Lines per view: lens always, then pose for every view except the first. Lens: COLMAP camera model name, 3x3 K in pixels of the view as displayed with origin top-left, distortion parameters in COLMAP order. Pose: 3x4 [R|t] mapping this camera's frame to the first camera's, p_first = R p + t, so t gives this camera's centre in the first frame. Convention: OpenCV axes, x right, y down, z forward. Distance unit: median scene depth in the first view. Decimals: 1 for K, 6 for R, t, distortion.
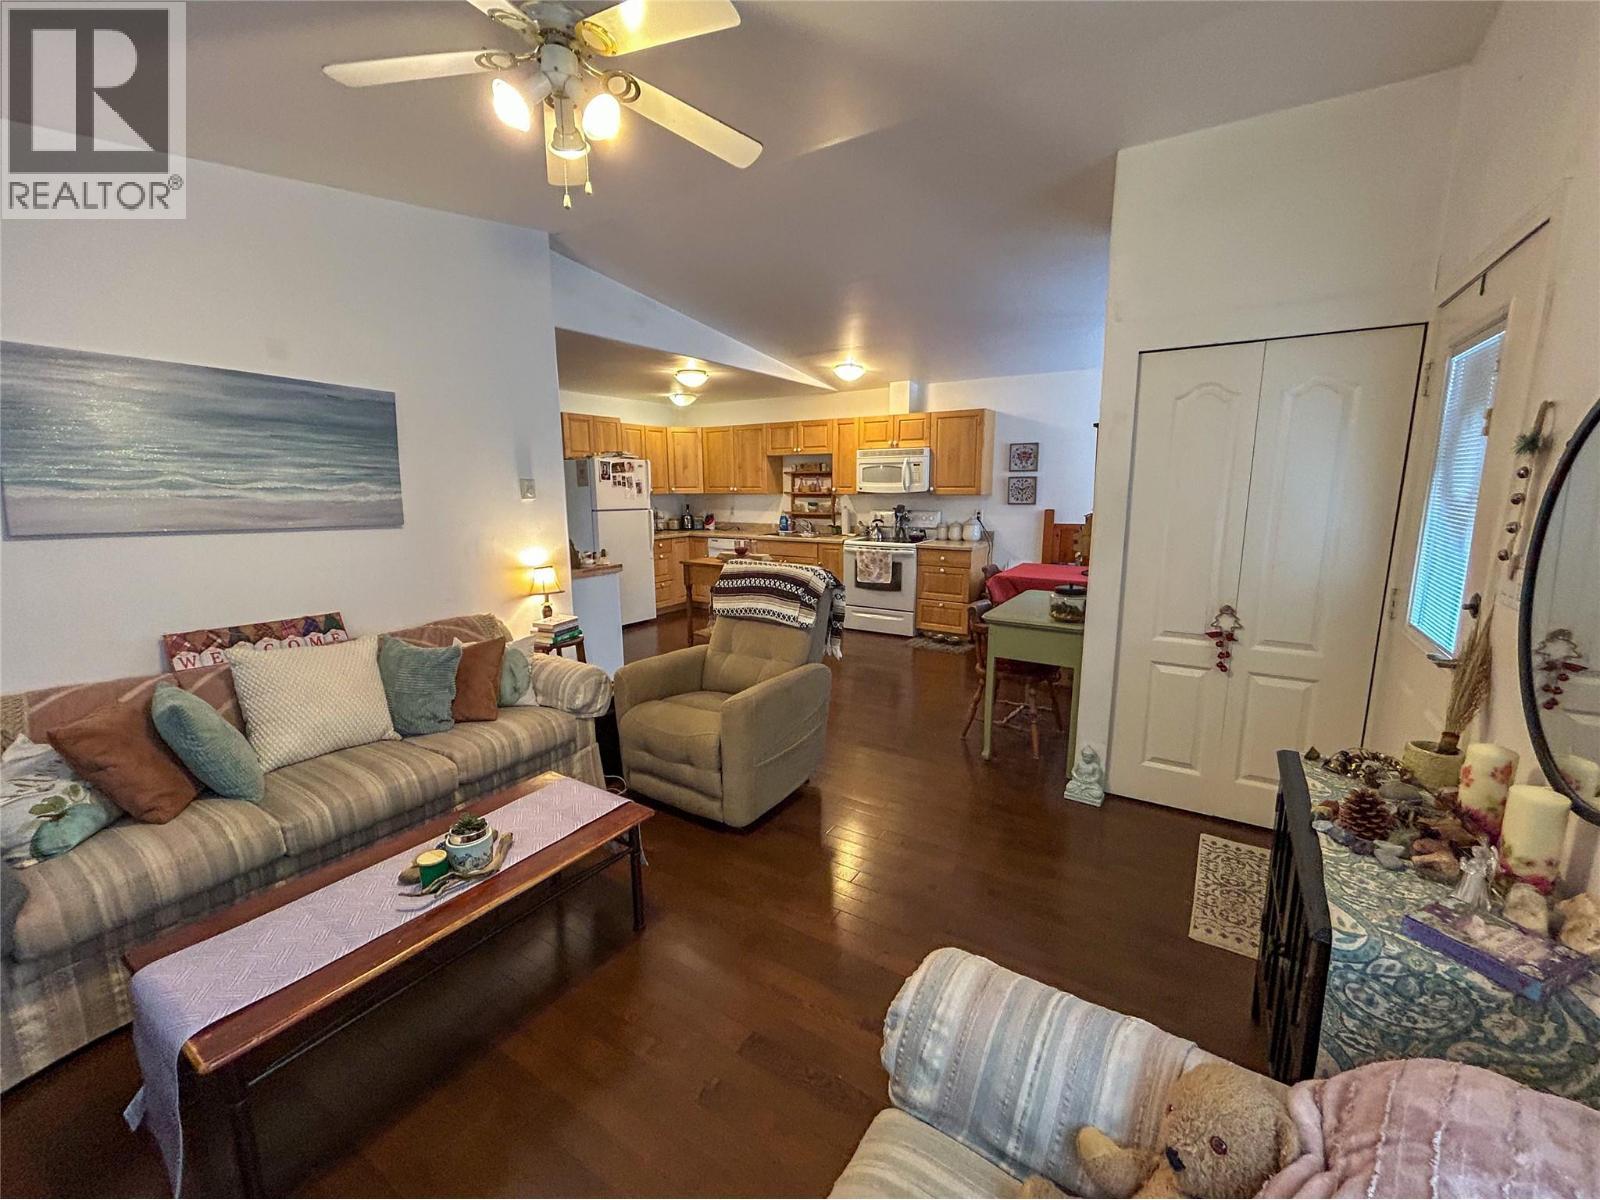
lens RADIAL K [[663.4, 0, 806.6], [0, 663.4, 595.0], [0, 0, 1]] dist [0.022559, -0.000171]
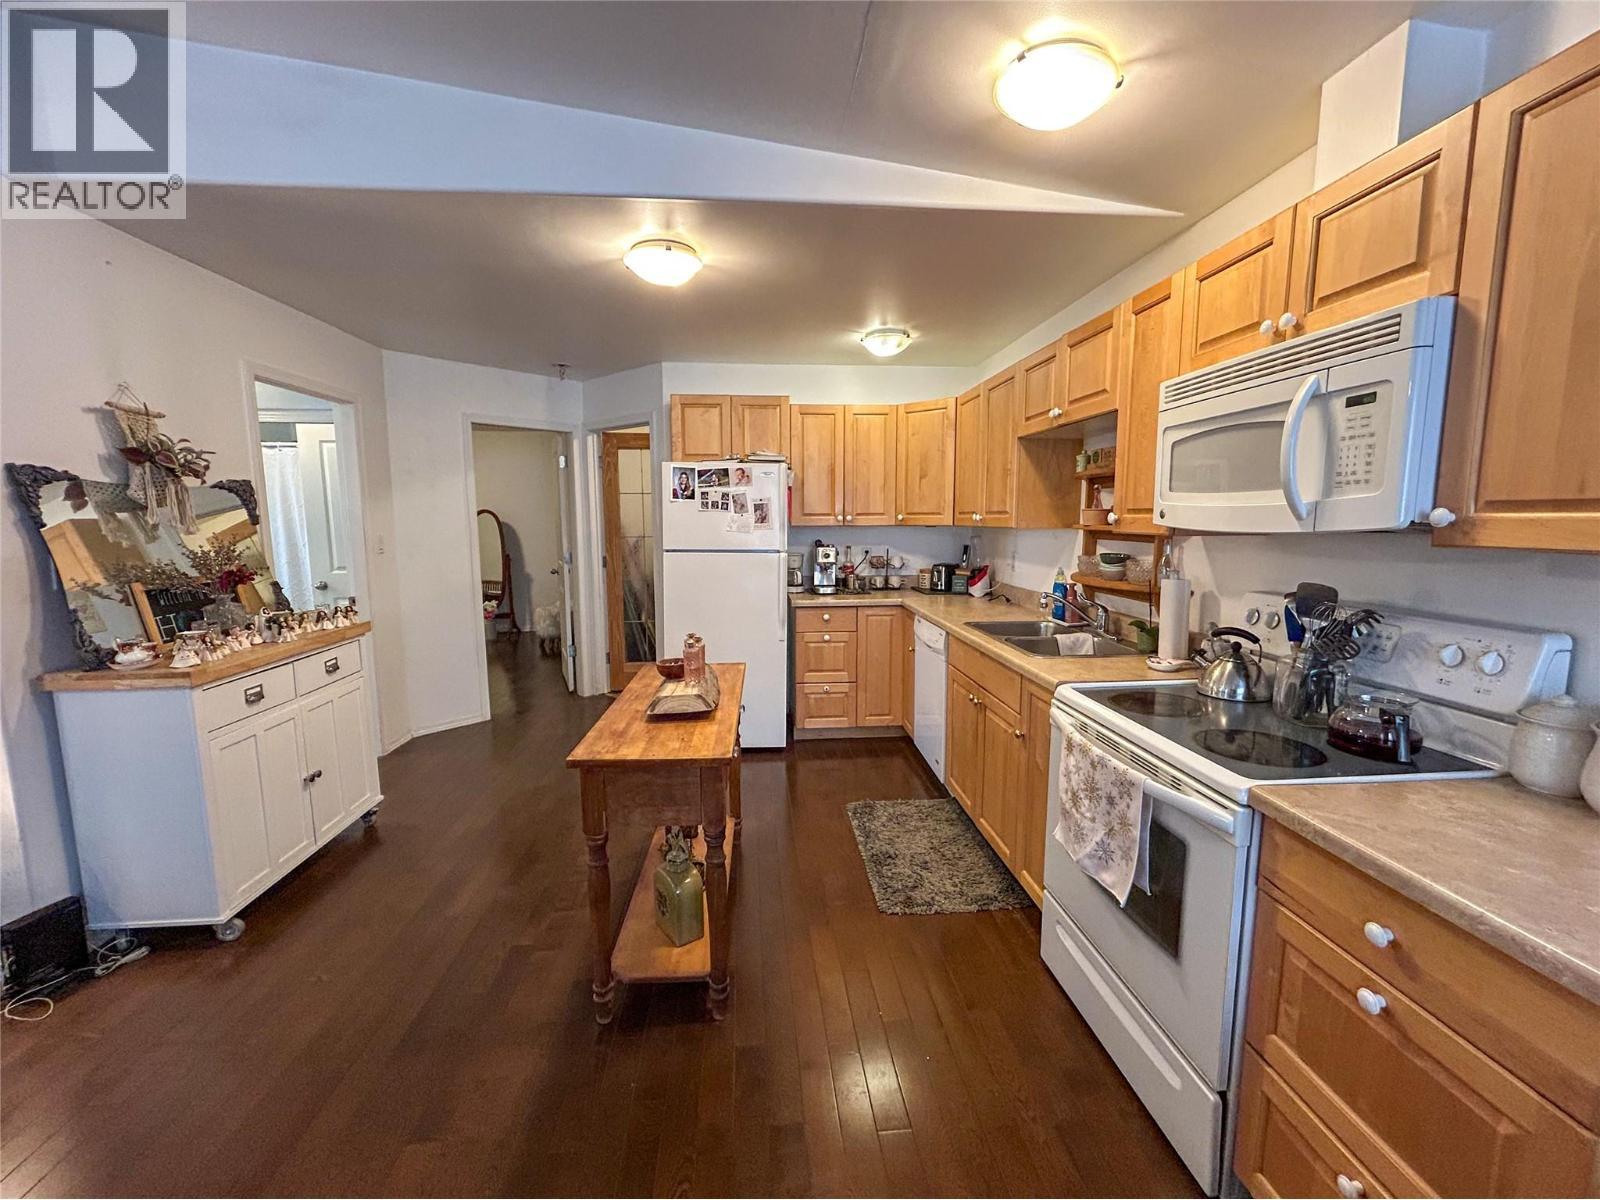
lens RADIAL K [[663.4, 0, 806.6], [0, 663.4, 595.0], [0, 0, 1]] dist [0.022559, -0.000171]
pose [[0.611557, 0.097903, -0.785120, 0.221027], [-0.133105, 0.990902, 0.019883, -0.112556], [0.779924, 0.092344, 0.619024, 0.711711]]
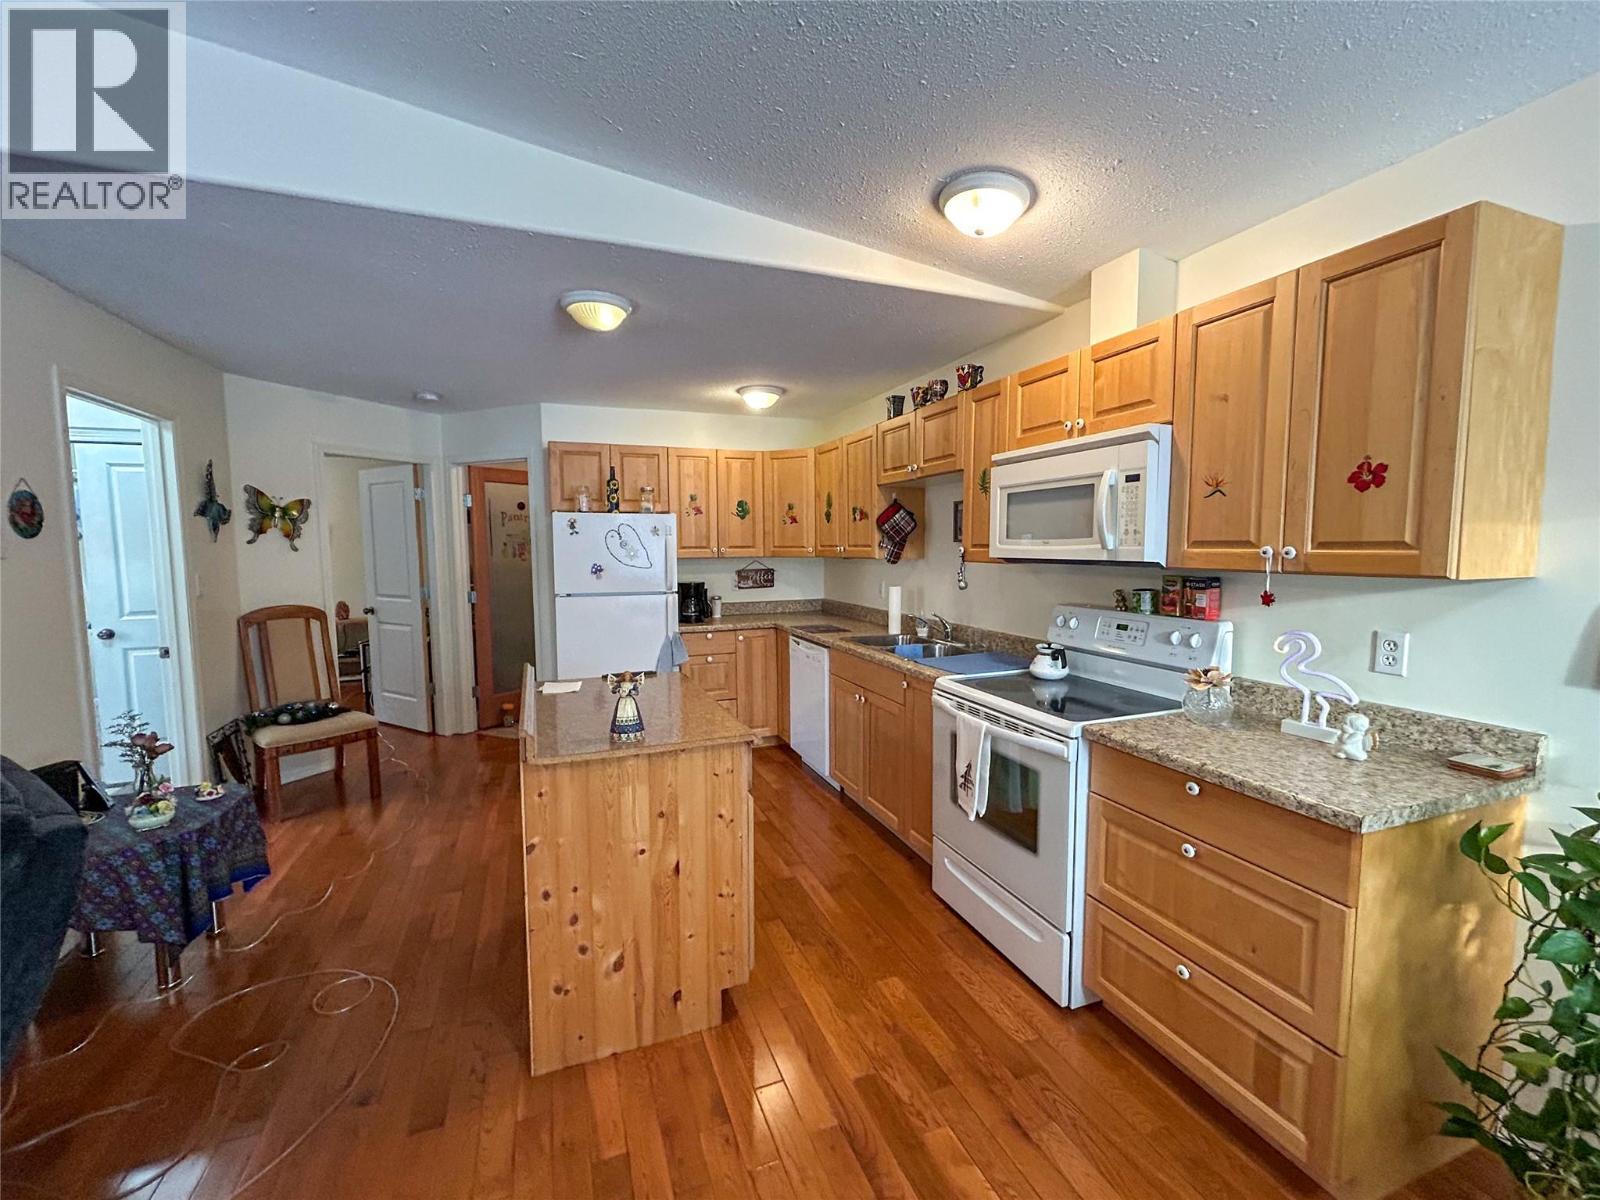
lens RADIAL K [[663.4, 0, 806.6], [0, 663.4, 595.0], [0, 0, 1]] dist [0.022559, -0.000171]
pose [[0.809482, 0.044228, -0.585477, 0.224115], [-0.097144, 0.993505, -0.059260, -0.098937], [0.579053, 0.104846, 0.808520, 0.621766]]
